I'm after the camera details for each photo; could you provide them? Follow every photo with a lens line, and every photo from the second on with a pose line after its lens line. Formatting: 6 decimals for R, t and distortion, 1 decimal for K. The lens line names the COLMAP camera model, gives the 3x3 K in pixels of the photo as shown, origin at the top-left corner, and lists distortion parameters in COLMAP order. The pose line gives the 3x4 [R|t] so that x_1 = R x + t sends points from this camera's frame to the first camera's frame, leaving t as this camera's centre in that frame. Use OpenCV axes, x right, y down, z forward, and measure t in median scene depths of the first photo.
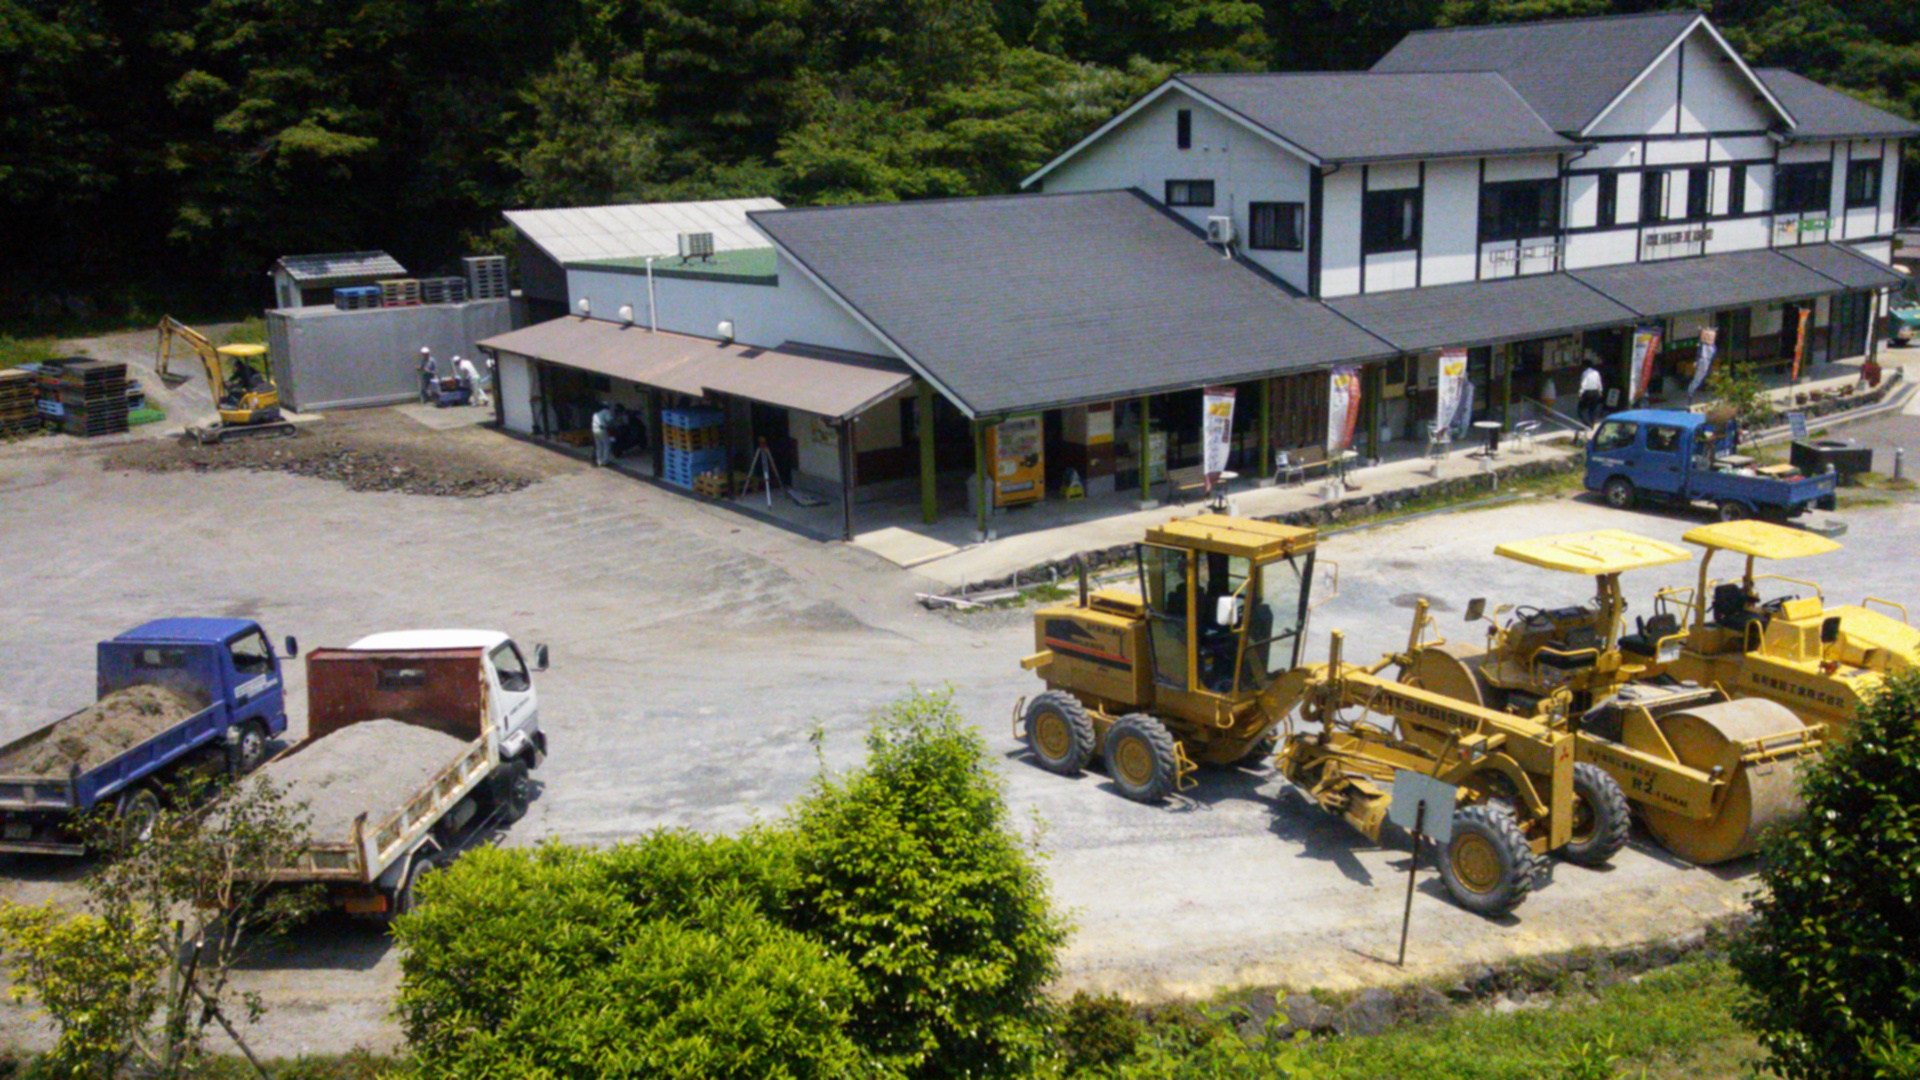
lens RADIAL K [[1701.3, 0, 960.0], [0, 1701.3, 540.0], [0, 0, 1]] dist [0.108127, -0.268408]
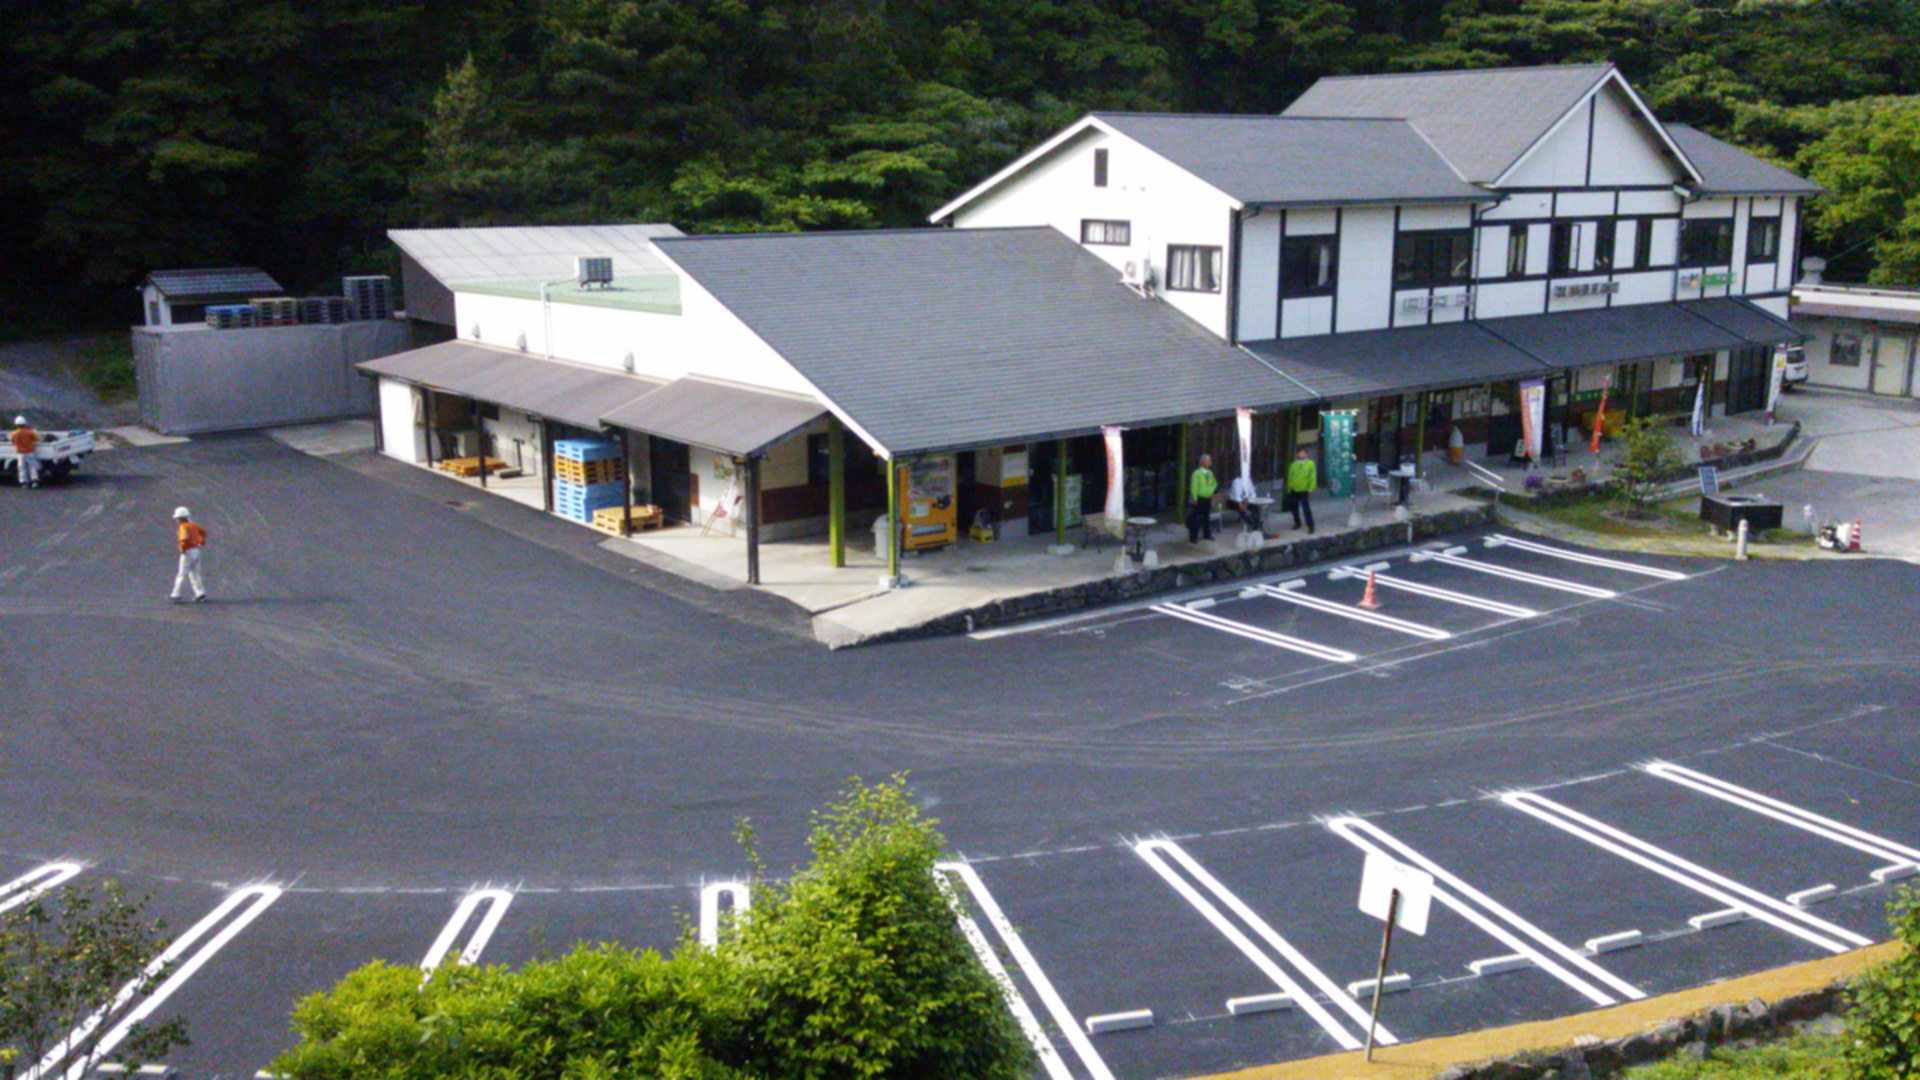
lens RADIAL K [[1701.3, 0, 960.0], [0, 1701.3, 540.0], [0, 0, 1]] dist [0.108127, -0.268408]
pose [[0.997661, 0.015443, 0.066587, -0.010737], [-0.014161, 0.999706, -0.019682, -0.005245], [-0.066872, 0.018693, 0.997586, 0.028424]]
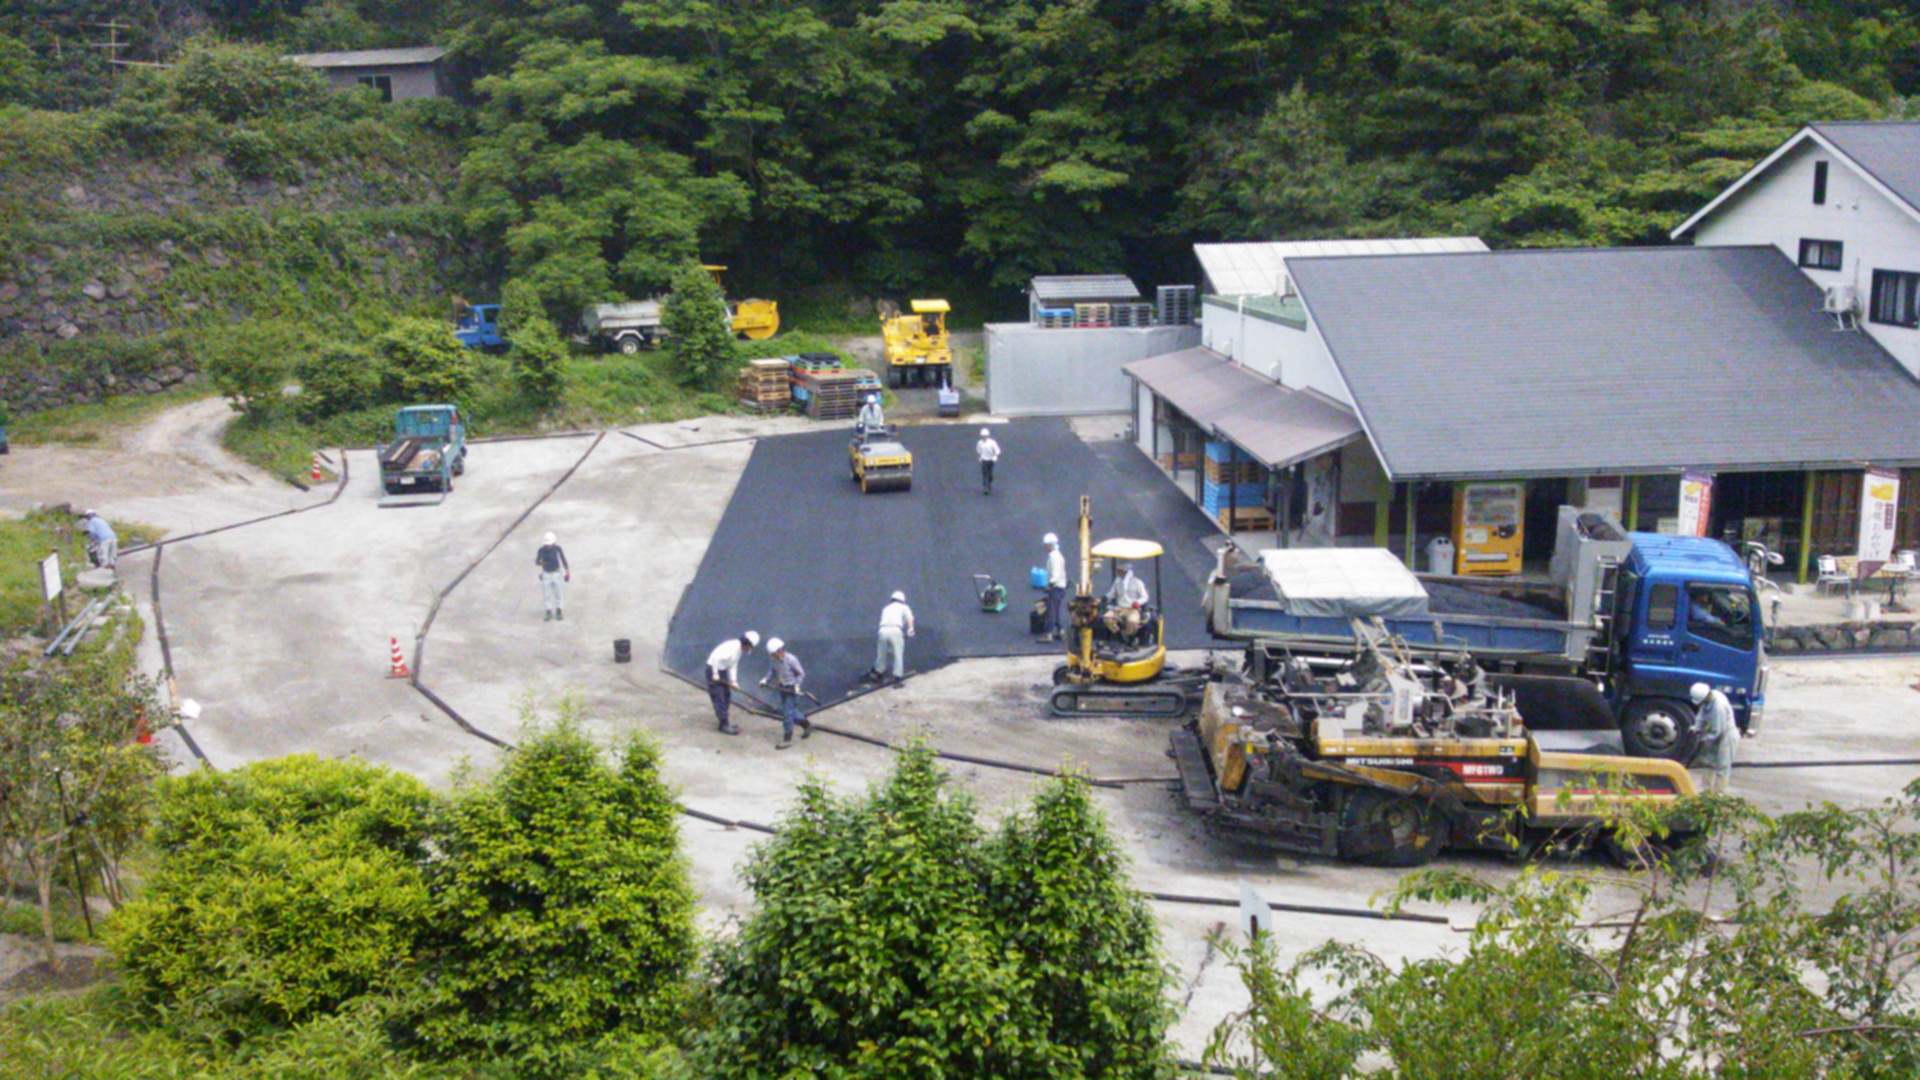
lens RADIAL K [[1701.3, 0, 960.0], [0, 1701.3, 540.0], [0, 0, 1]] dist [0.108127, -0.268408]
pose [[0.859518, 0.122725, -0.496153, 0.209589], [-0.128612, 0.991441, 0.022435, -0.020076], [0.494660, 0.044528, 0.867945, 0.021560]]
